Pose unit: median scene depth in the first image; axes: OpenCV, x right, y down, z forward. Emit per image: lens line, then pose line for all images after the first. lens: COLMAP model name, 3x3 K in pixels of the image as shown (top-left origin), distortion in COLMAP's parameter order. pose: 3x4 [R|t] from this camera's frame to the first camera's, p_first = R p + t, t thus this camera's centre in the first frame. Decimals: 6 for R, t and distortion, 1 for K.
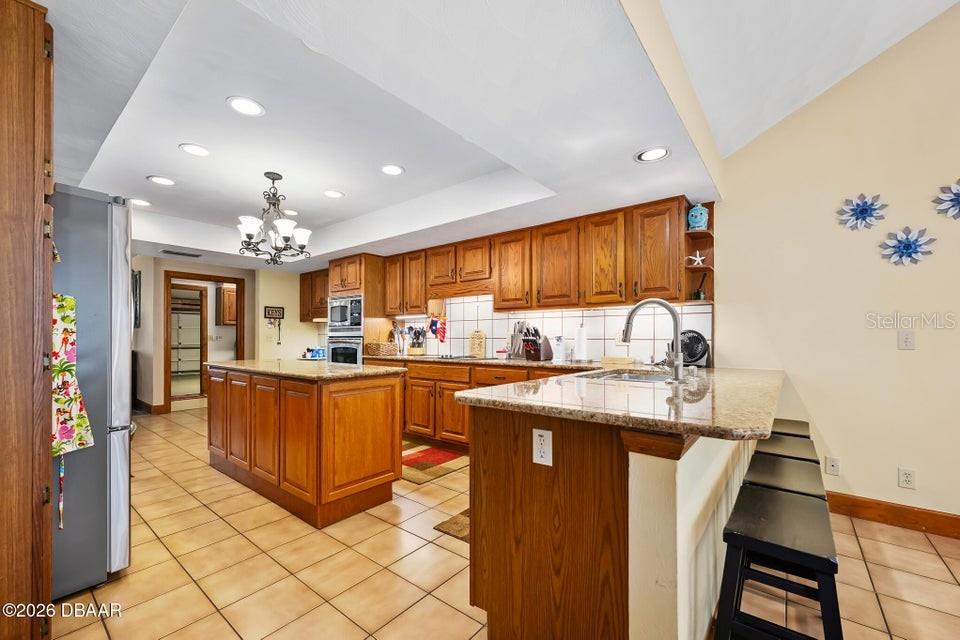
lens RADIAL K [[388.1, 0, 477.8], [0, 388.1, 338.4], [0, 0, 1]] dist [-0.000345, 0.000184]
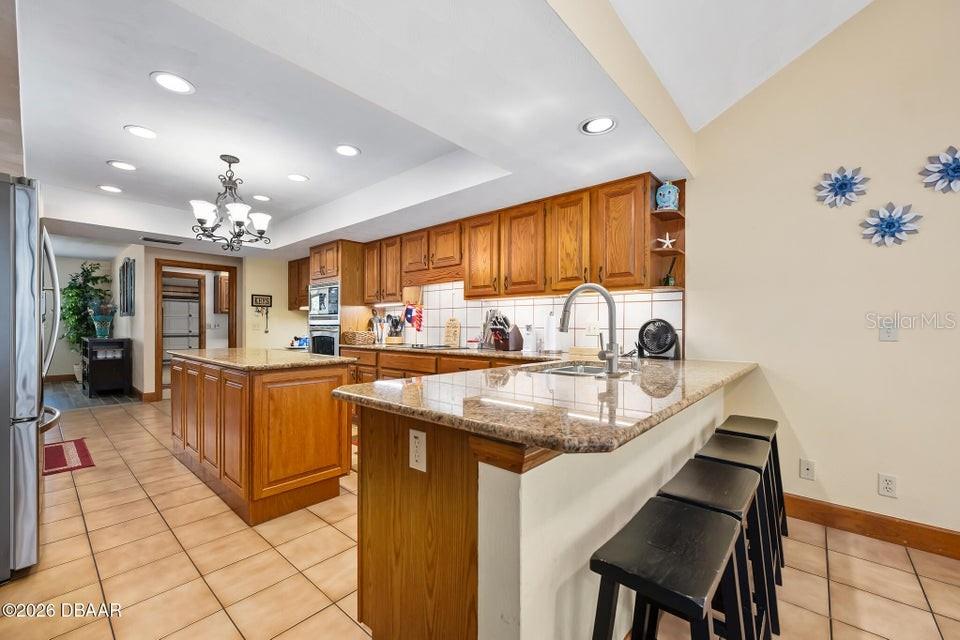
lens RADIAL K [[388.8, 0, 481.1], [0, 388.8, 330.3], [0, 0, 1]] dist [-0.000456, -0.000026]
pose [[0.999274, 0.003395, -0.037956, 0.160396], [-0.003115, 0.999967, 0.007446, 0.000205], [0.037980, -0.007322, 0.999252, 0.058322]]
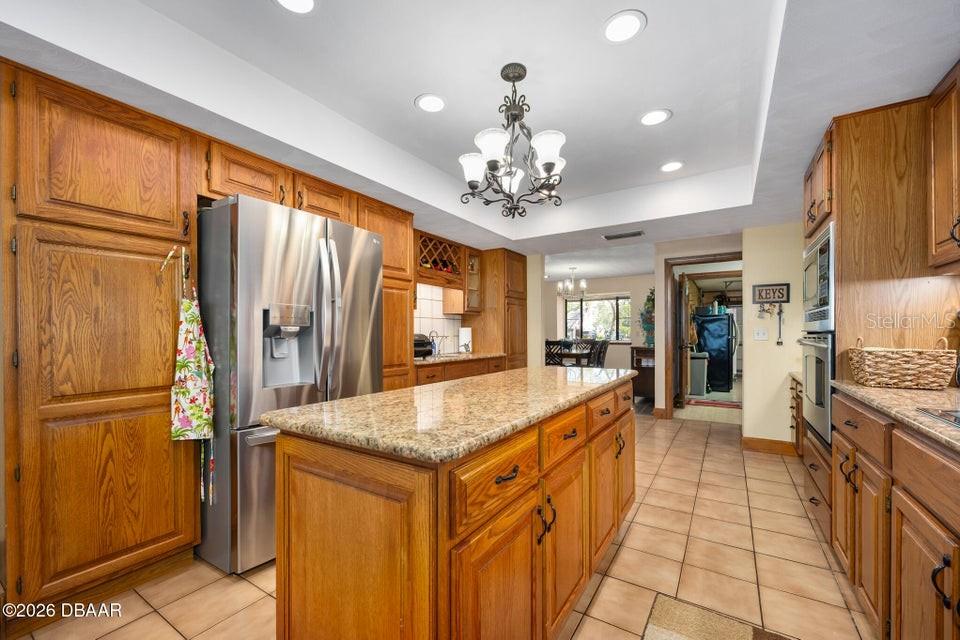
lens RADIAL K [[388.8, 0, 481.1], [0, 388.8, 330.3], [0, 0, 1]] dist [-0.000456, -0.000026]
pose [[0.112152, -0.007343, -0.993664, 0.086738], [0.000354, 0.999973, -0.007349, -0.007398], [0.993691, 0.000473, 0.112152, 1.017134]]
